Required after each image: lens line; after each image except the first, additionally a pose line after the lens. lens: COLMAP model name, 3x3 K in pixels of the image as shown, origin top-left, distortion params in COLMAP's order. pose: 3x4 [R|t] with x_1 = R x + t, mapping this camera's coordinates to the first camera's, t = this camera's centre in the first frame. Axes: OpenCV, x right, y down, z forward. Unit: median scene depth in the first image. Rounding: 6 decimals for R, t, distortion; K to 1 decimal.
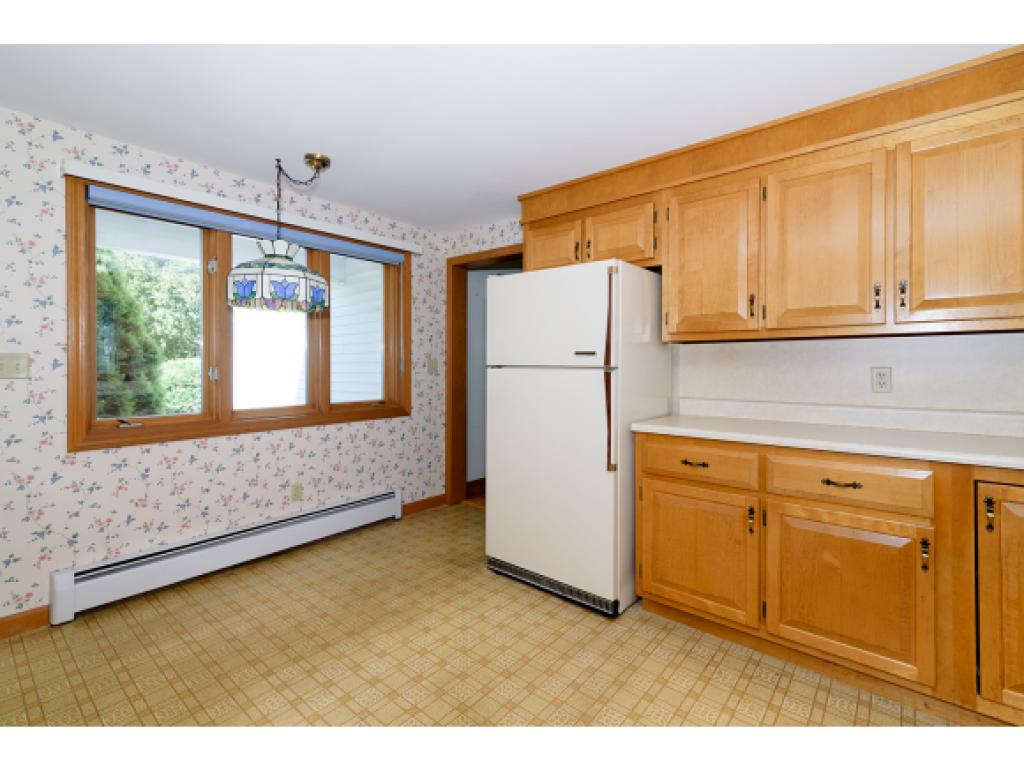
lens RADIAL K [[465.8, 0, 510.1], [0, 465.8, 366.7], [0, 0, 1]] dist [0.001527, 0.000606]
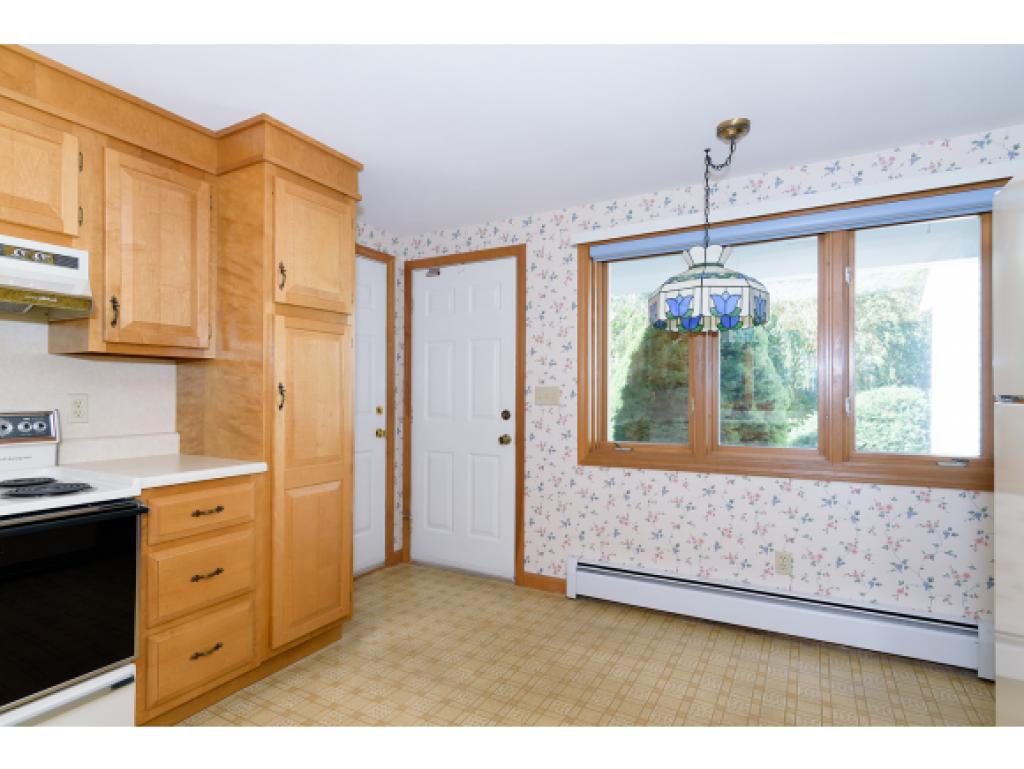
lens RADIAL K [[542.4, 0, 515.5], [0, 542.4, 390.3], [0, 0, 1]] dist [0.020695, -0.000345]
pose [[0.193033, -0.009712, -0.981144, 0.397366], [-0.002716, 0.999942, -0.010432, -0.000943], [0.981188, 0.004678, 0.192996, 0.477221]]
